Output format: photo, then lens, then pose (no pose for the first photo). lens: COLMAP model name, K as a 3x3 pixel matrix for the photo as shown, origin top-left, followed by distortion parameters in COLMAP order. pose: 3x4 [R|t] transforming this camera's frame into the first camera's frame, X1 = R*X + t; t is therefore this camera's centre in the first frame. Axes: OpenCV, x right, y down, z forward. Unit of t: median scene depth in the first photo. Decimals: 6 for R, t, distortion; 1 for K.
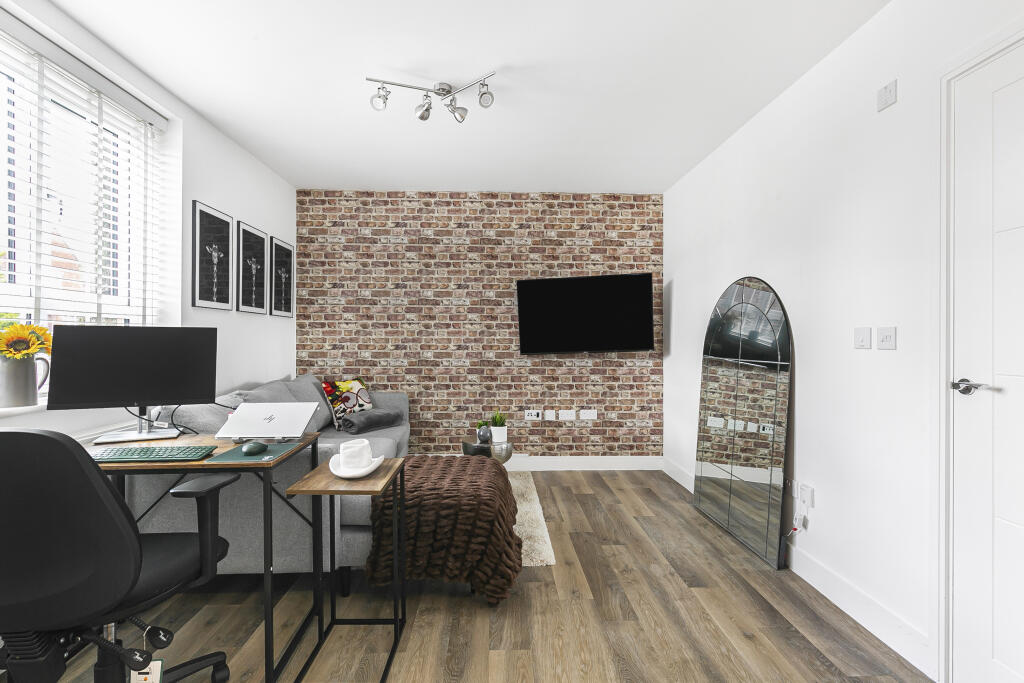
lens RADIAL K [[498.4, 0, 511.7], [0, 498.4, 340.8], [0, 0, 1]] dist [0.000107, -0.000242]
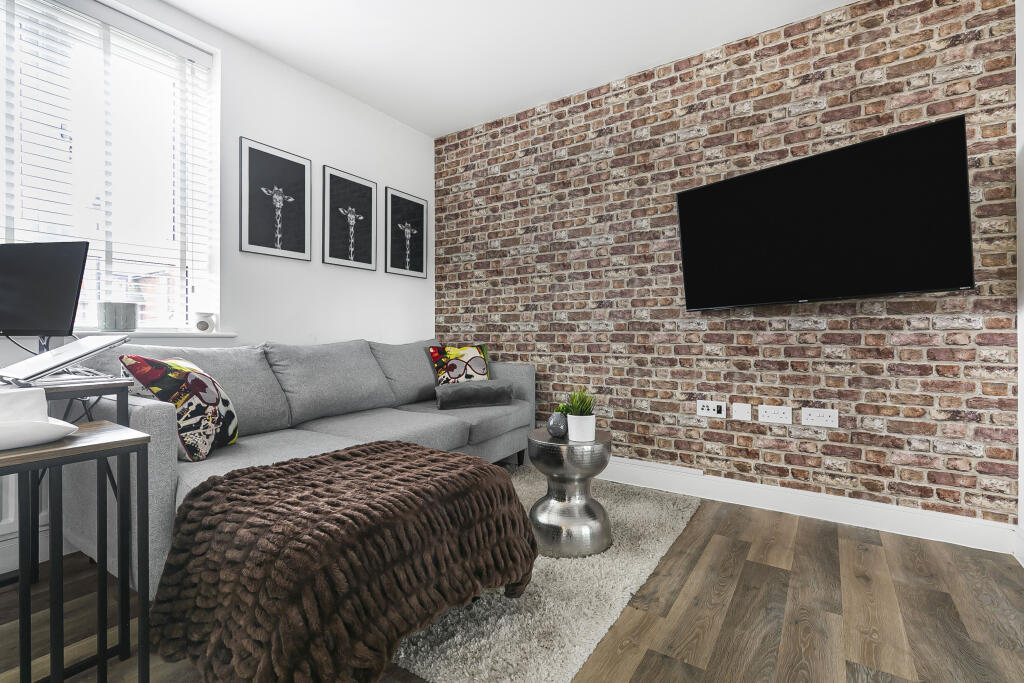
lens RADIAL K [[466.3, 0, 512.5], [0, 466.3, 337.0], [0, 0, 1]] dist [0.002529, -0.001141]
pose [[0.806137, -0.002233, -0.591724, 0.188131], [0.000221, 0.999994, -0.003472, 0.062054], [0.591729, 0.002668, 0.806133, 0.389952]]
